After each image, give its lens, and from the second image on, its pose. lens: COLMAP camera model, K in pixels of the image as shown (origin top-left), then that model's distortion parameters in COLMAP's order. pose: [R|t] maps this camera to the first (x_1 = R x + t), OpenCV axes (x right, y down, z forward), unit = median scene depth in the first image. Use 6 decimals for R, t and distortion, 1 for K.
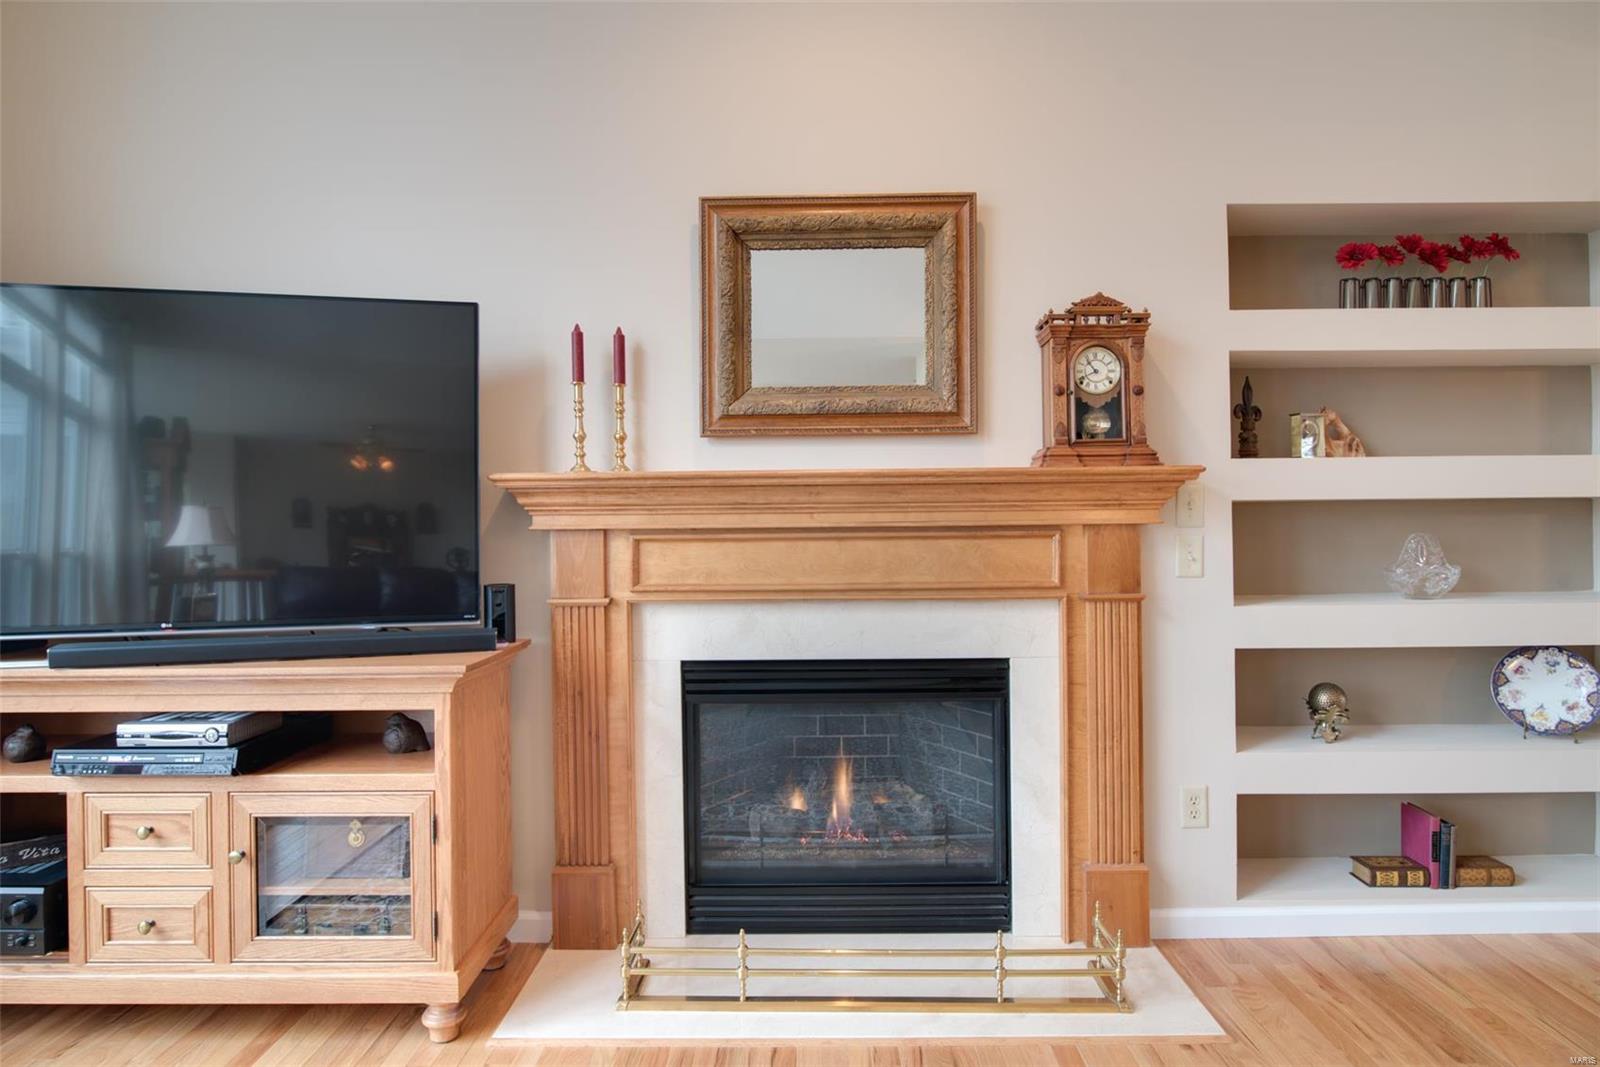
lens RADIAL K [[781.7, 0, 770.4], [0, 781.7, 526.3], [0, 0, 1]] dist [-0.012066, 0.000122]
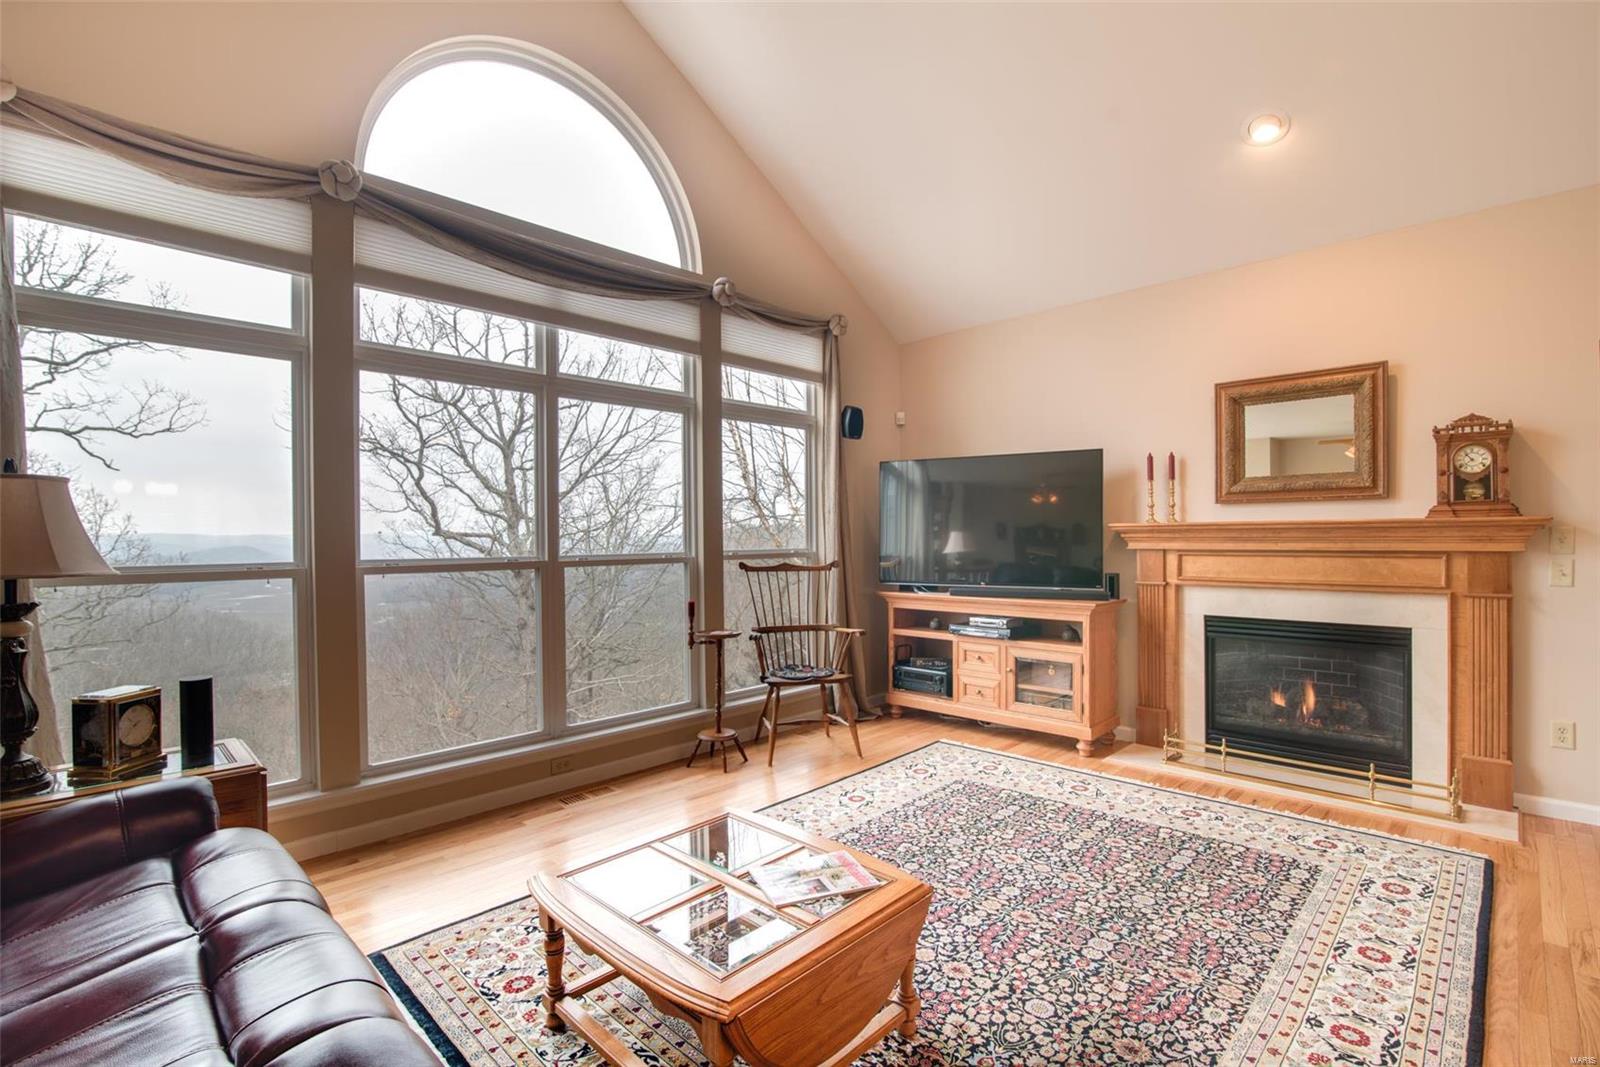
lens RADIAL K [[781.7, 0, 770.4], [0, 781.7, 526.3], [0, 0, 1]] dist [-0.012066, 0.000122]
pose [[0.697955, -0.004509, -0.716127, 0.551661], [-0.008529, 0.999857, -0.014609, -0.018702], [0.716091, 0.016304, 0.697817, -1.222477]]
